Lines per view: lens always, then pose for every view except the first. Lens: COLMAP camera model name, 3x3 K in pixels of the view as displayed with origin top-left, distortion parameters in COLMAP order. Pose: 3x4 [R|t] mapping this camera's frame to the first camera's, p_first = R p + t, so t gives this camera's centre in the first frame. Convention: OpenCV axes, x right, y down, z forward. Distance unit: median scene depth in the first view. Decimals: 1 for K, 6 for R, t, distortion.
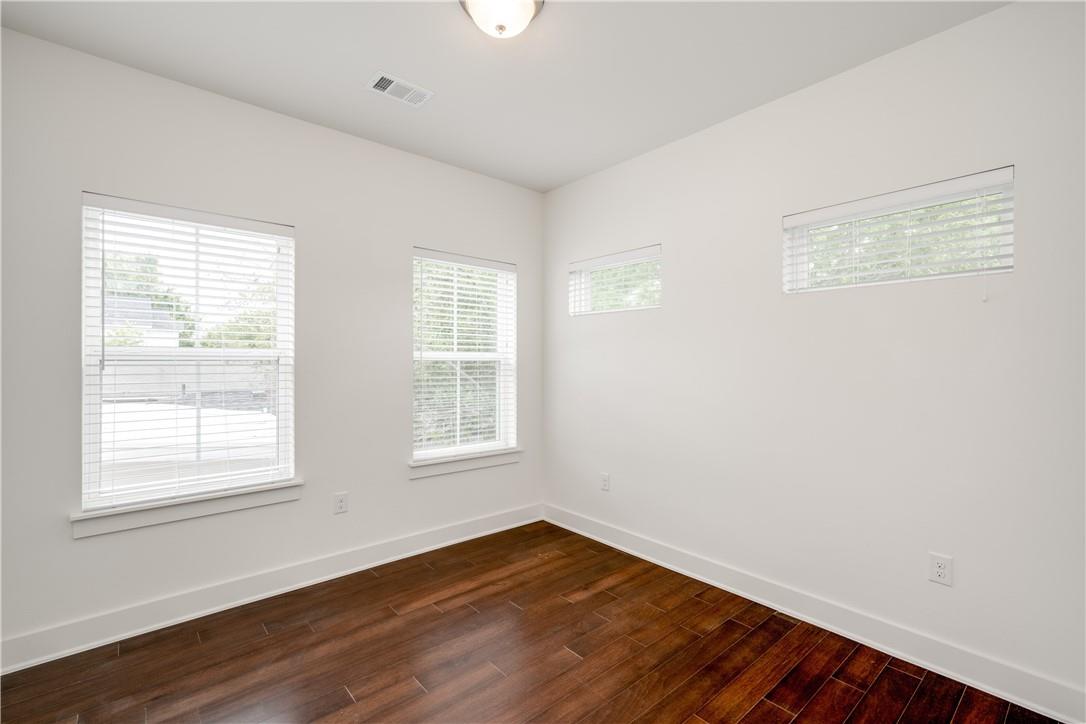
lens RADIAL K [[477.1, 0, 540.8], [0, 477.1, 368.0], [0, 0, 1]] dist [0.000637, 0.000109]
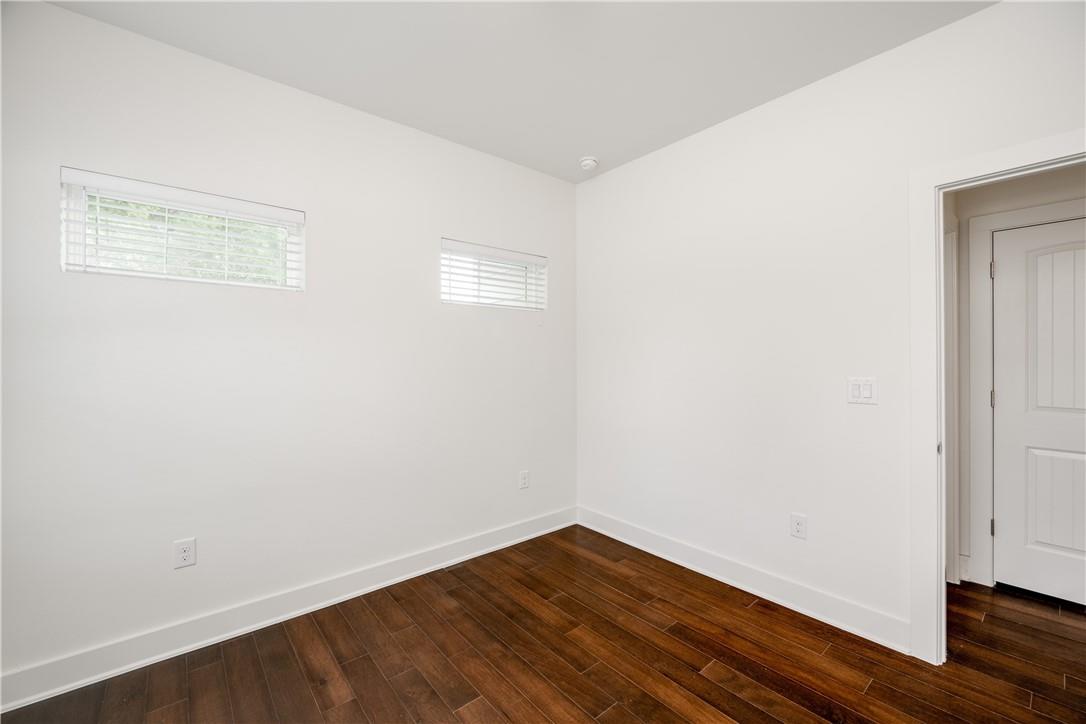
lens RADIAL K [[450.0, 0, 546.9], [0, 450.0, 364.3], [0, 0, 1]] dist [-0.000730, -0.000270]
pose [[0.006114, -0.015999, 0.999853, -0.695805], [0.015441, 0.999754, 0.015903, -0.014149], [-0.999862, 0.015341, 0.006360, 0.820965]]
